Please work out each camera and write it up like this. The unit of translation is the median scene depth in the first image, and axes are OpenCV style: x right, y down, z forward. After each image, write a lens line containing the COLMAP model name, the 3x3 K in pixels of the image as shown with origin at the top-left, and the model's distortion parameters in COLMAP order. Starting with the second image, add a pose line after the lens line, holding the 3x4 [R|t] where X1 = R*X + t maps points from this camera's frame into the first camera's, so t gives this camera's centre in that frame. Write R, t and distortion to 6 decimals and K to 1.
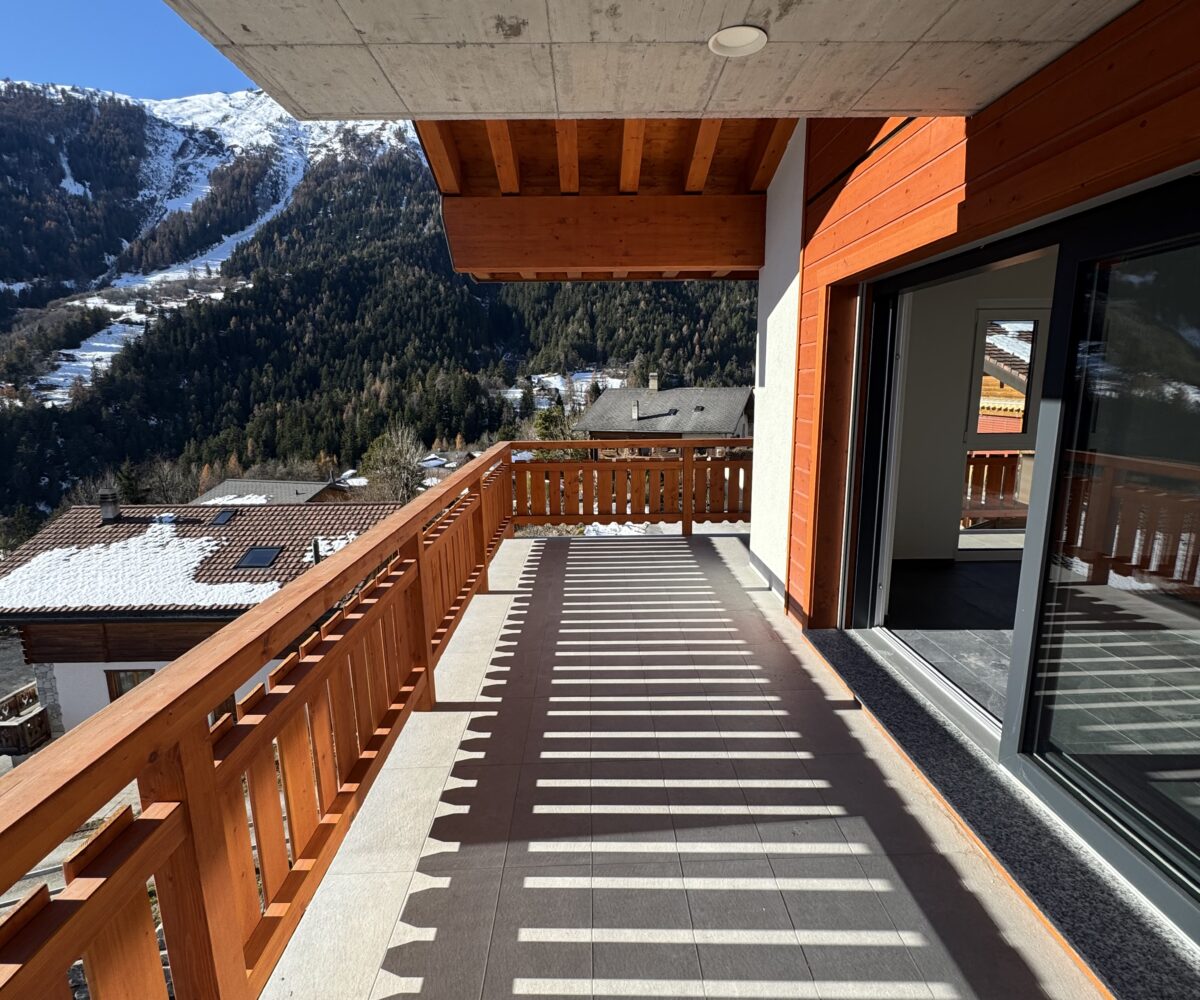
lens RADIAL K [[640.5, 0, 600.0], [0, 640.5, 500.0], [0, 0, 1]] dist [-0.004337, -0.001026]
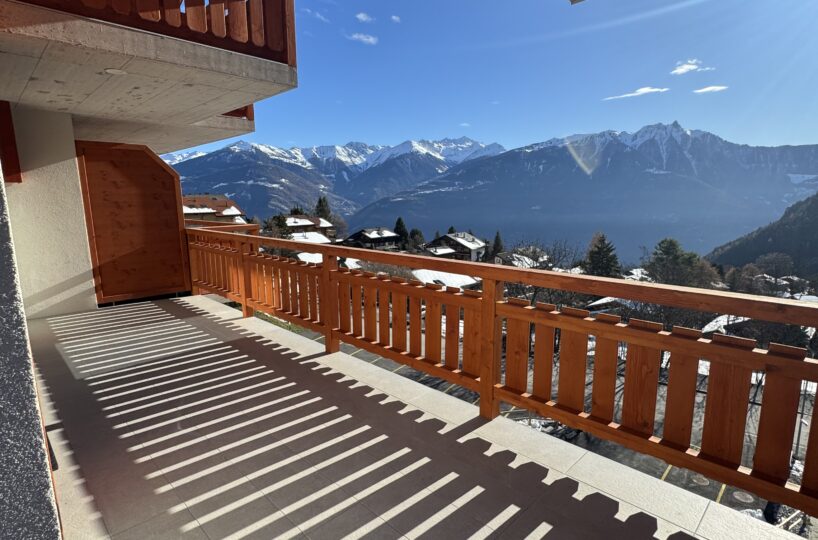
lens RADIAL K [[435.2, 0, 410.5], [0, 435.2, 273.9], [0, 0, 1]] dist [-0.000733, -0.000588]
pose [[-0.718966, 0.140116, -0.680775, 0.359905], [-0.106248, 0.945802, 0.306871, -0.278664], [0.686876, 0.292961, -0.665113, 1.748873]]
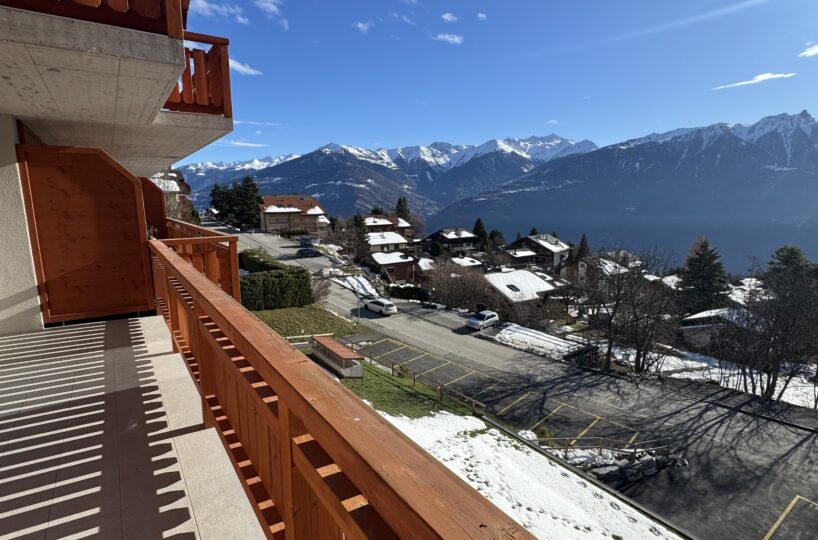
lens RADIAL K [[435.8, 0, 412.4], [0, 435.8, 271.7], [0, 0, 1]] dist [-0.002994, 0.000272]
pose [[-0.833389, 0.112617, -0.541091, -0.147407], [-0.079758, 0.944267, 0.319373, -0.287702], [0.546901, 0.309318, -0.777960, 1.678076]]
